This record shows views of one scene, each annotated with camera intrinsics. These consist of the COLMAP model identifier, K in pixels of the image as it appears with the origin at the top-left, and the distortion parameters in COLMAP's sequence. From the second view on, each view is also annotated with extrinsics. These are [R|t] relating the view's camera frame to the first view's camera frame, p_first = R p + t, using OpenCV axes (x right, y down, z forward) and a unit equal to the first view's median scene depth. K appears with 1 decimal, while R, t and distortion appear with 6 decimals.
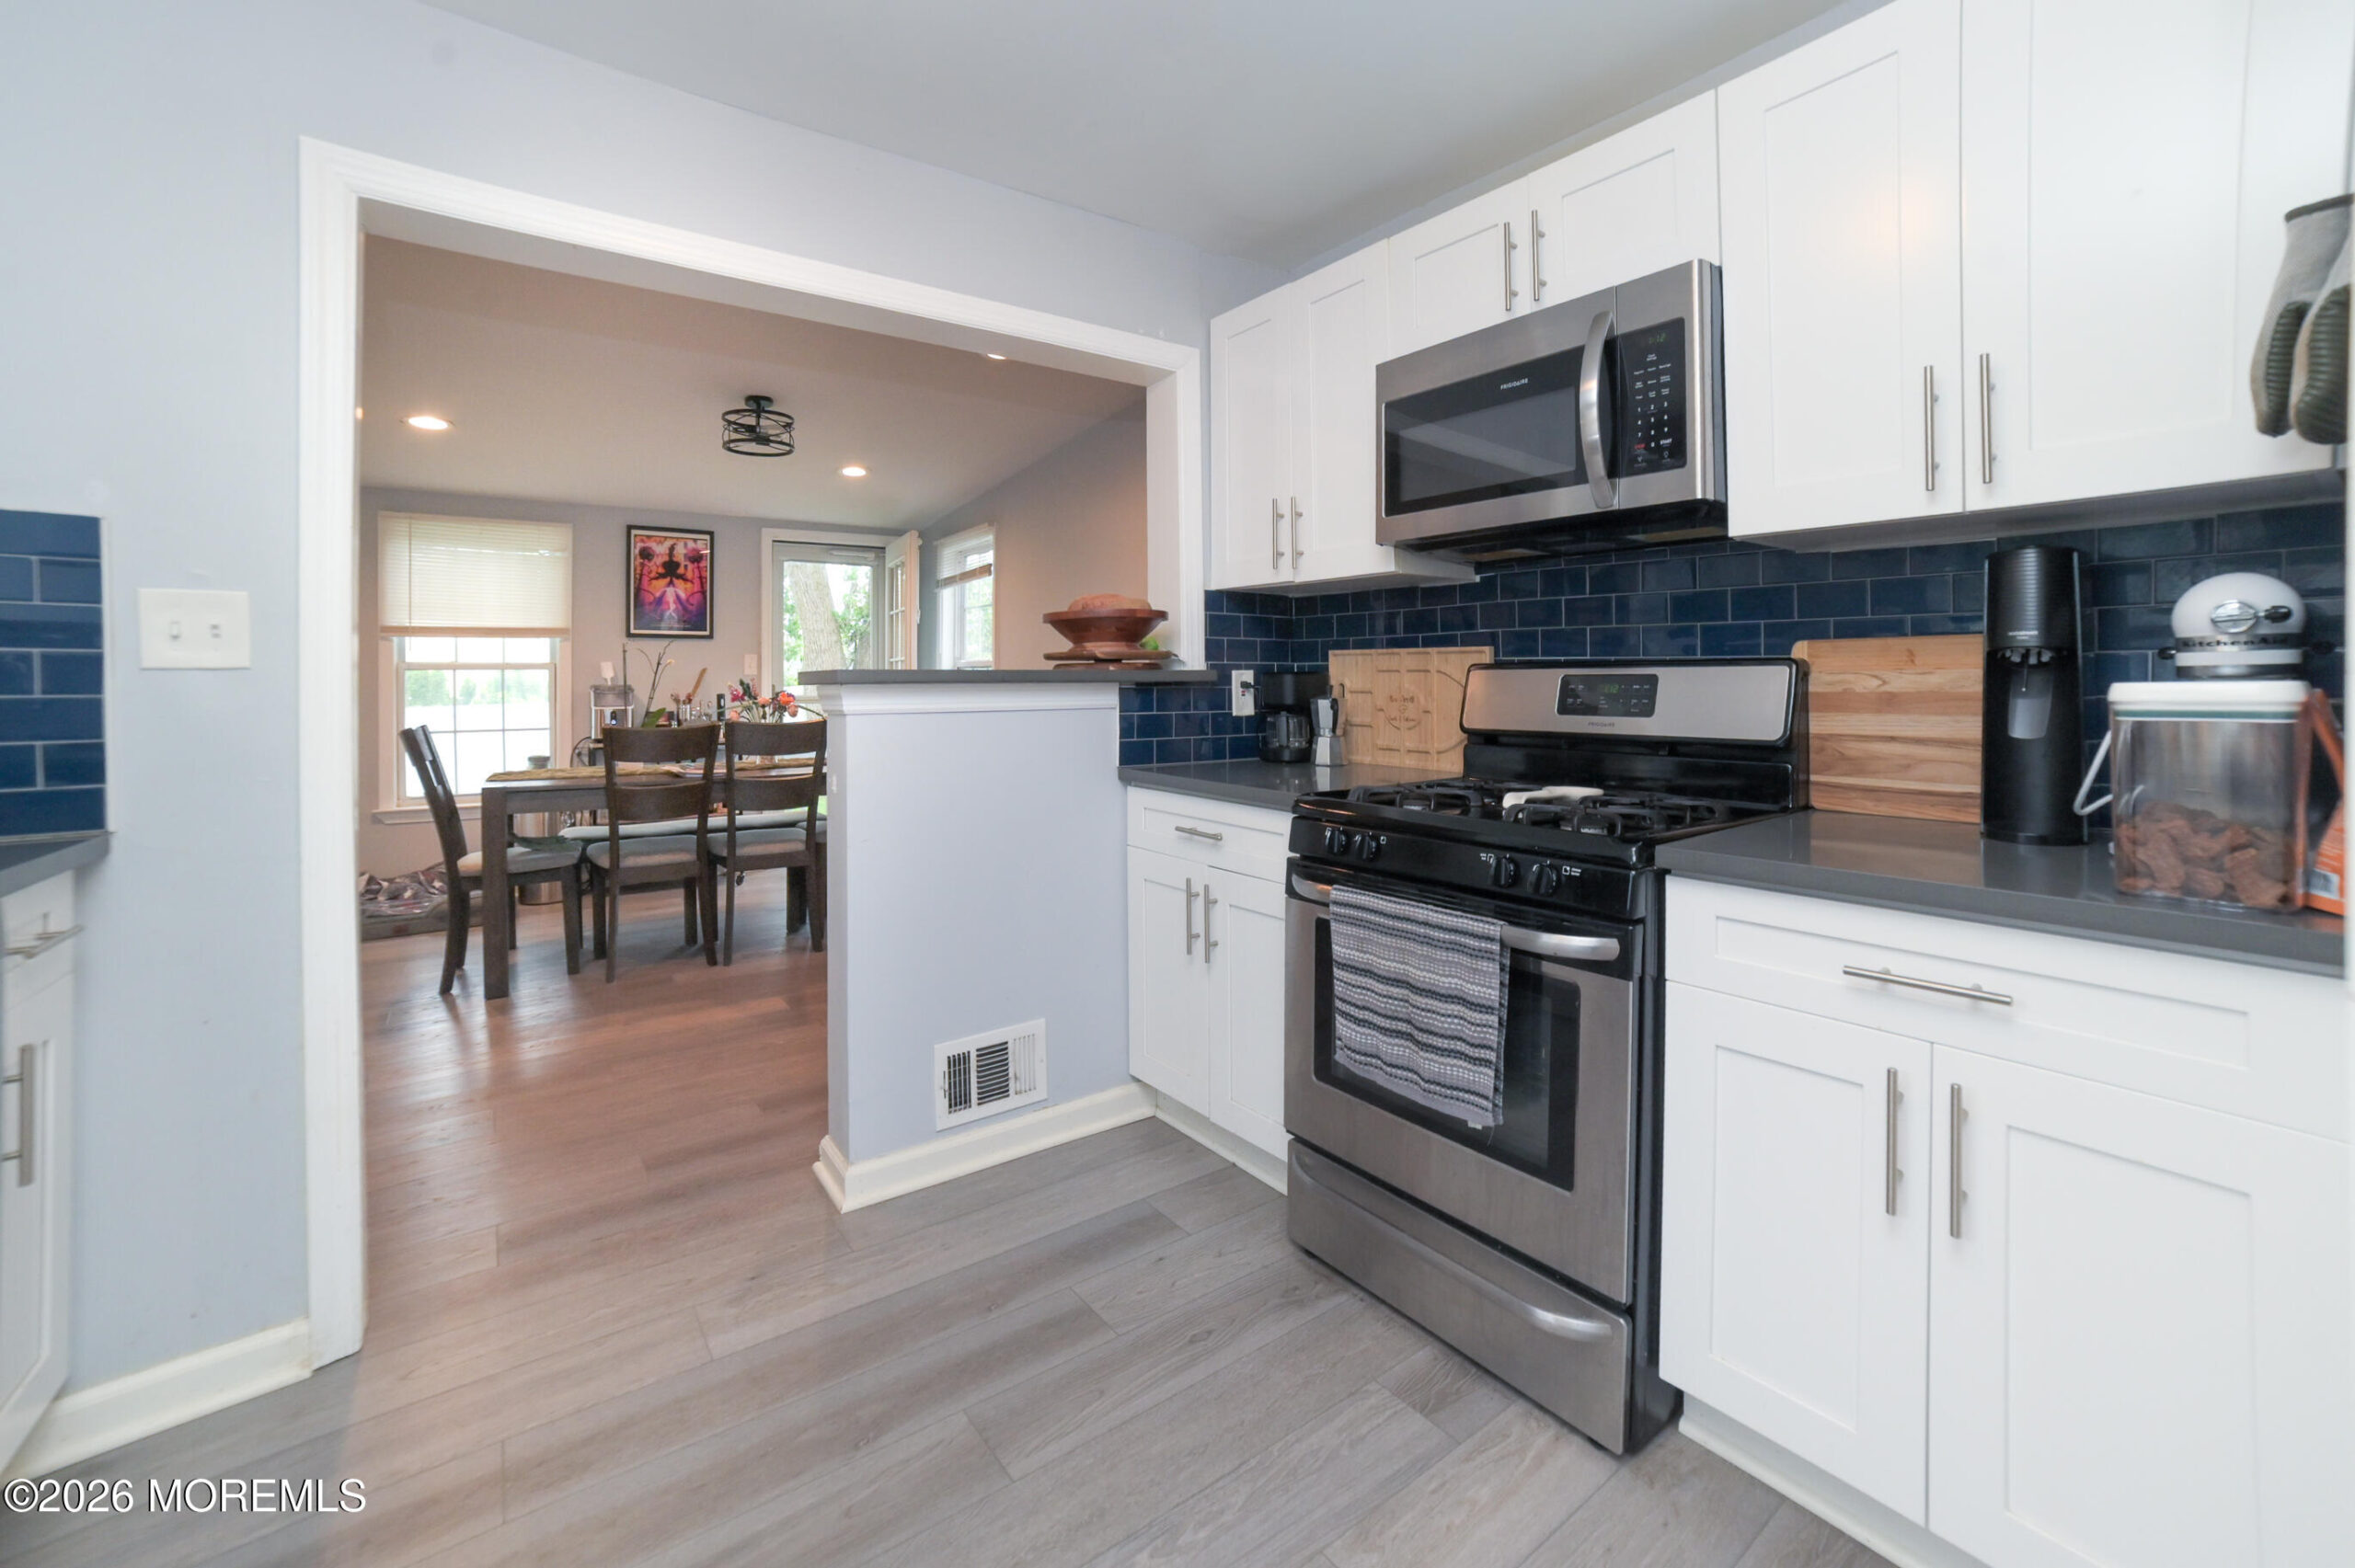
lens RADIAL K [[1057.6, 0, 1171.5], [0, 1057.6, 683.4], [0, 0, 1]] dist [-0.024593, -0.000110]
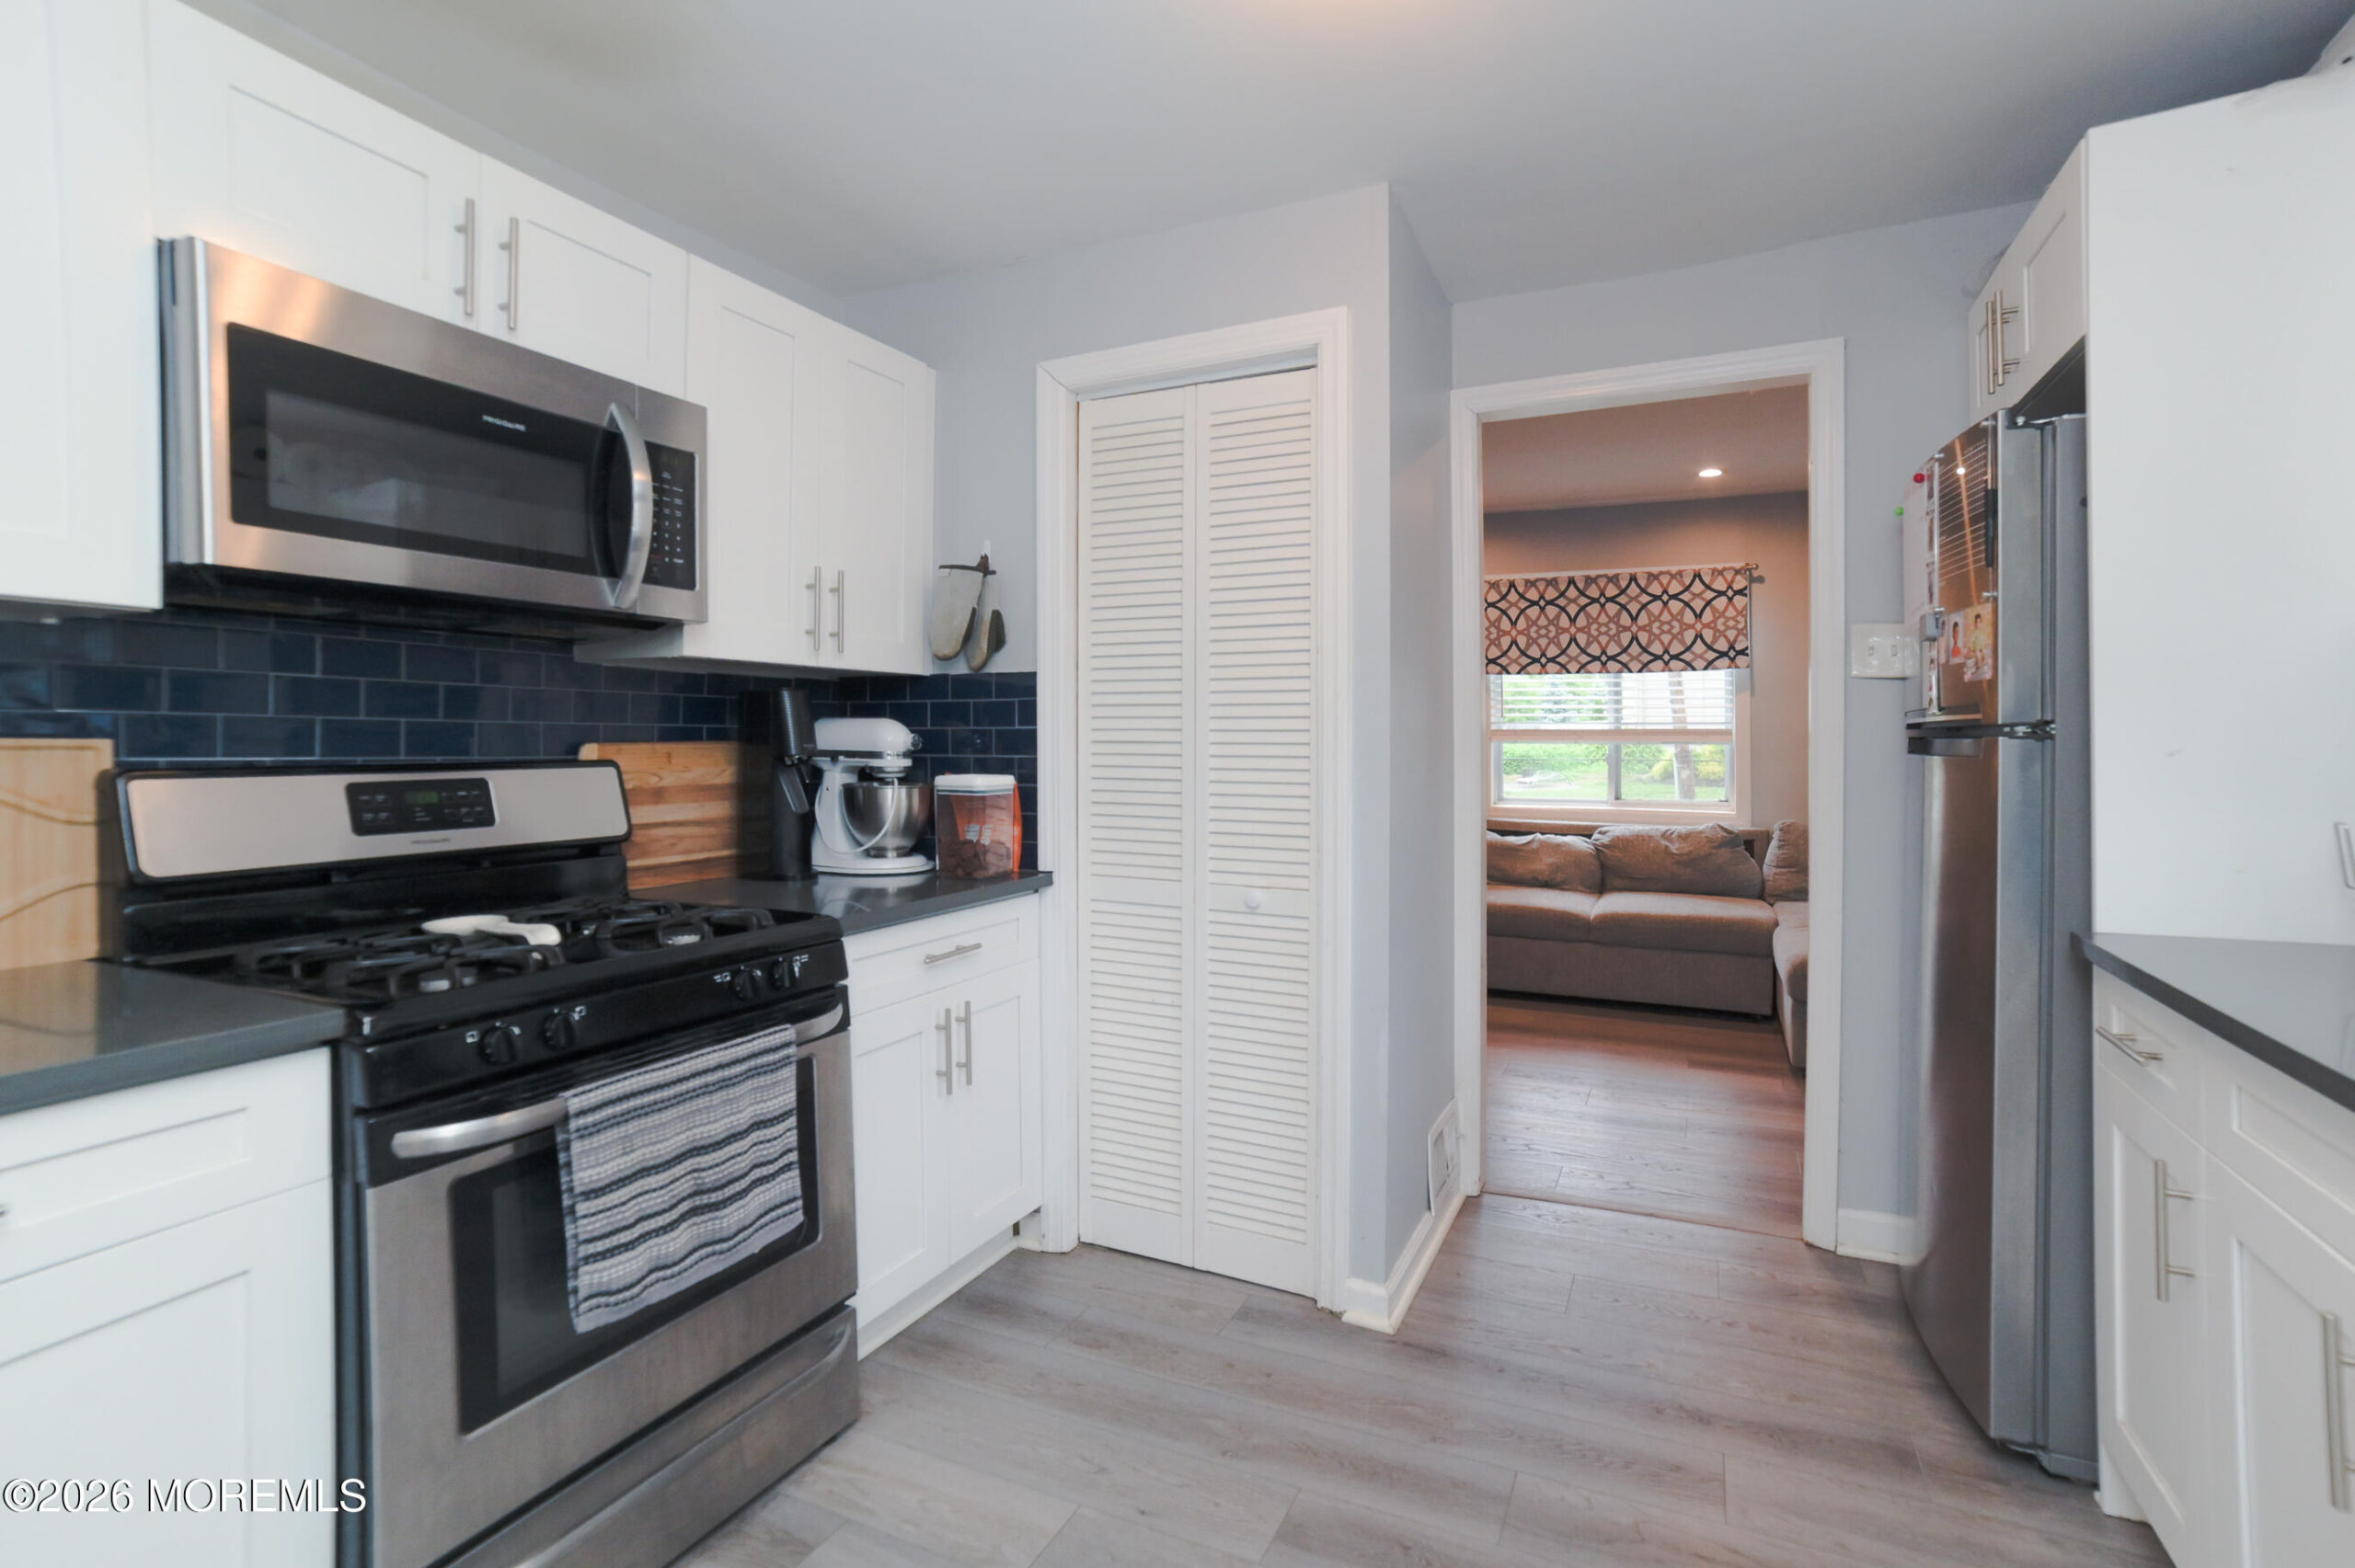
lens RADIAL K [[1070.1, 0, 1174.7], [0, 1070.1, 737.8], [0, 0, 1]] dist [0.000962, 0.000093]
pose [[-0.456006, -0.000701, 0.889976, -0.245013], [0.000156, 1.000000, 0.000868, -0.017230], [-0.889977, 0.000535, -0.456006, 0.352499]]
